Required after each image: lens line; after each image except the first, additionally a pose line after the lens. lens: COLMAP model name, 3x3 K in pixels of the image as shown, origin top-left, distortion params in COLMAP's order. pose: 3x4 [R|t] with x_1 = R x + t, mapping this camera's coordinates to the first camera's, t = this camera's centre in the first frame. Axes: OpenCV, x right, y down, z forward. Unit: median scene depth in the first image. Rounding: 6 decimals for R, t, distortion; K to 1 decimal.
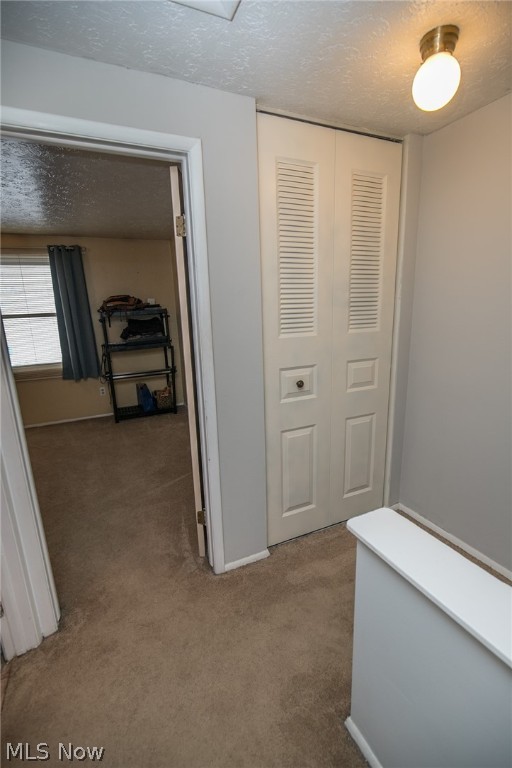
lens RADIAL K [[347.4, 0, 260.7], [0, 347.4, 384.2], [0, 0, 1]] dist [-0.017731, 0.004815]
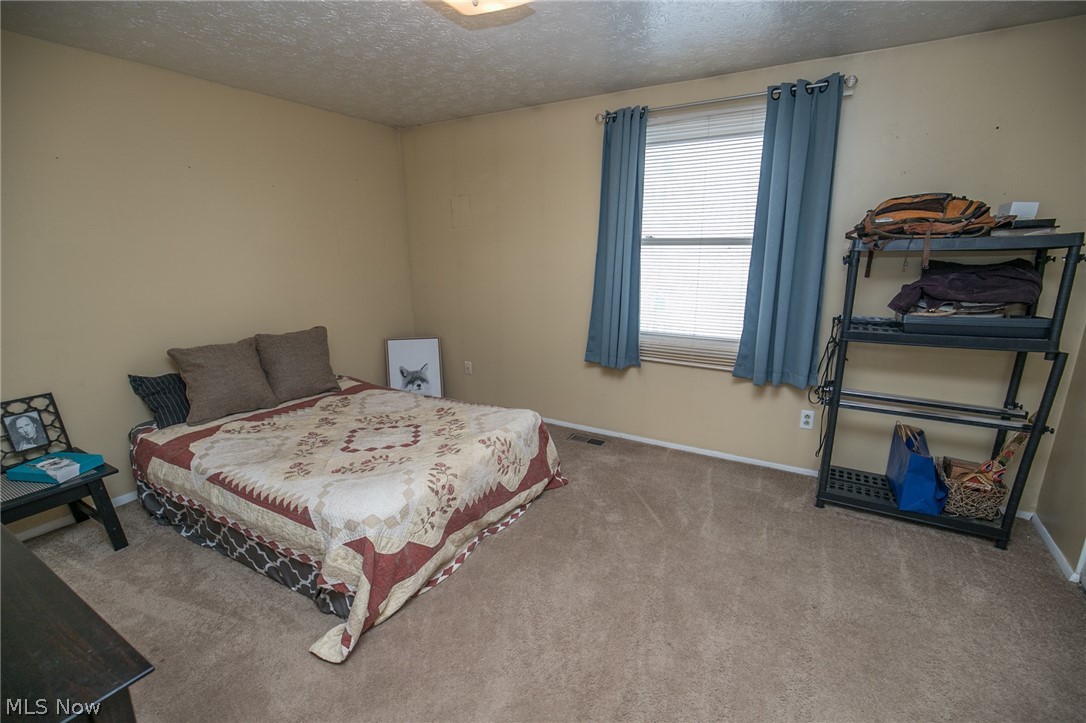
lens RADIAL K [[491.3, 0, 544.9], [0, 491.3, 369.9], [0, 0, 1]] dist [-0.017731, 0.004815]
pose [[0.565326, 0.230575, -0.791986, -0.173938], [-0.201554, 0.969646, 0.138427, -0.063766], [0.799864, 0.081371, 0.594640, 0.373365]]
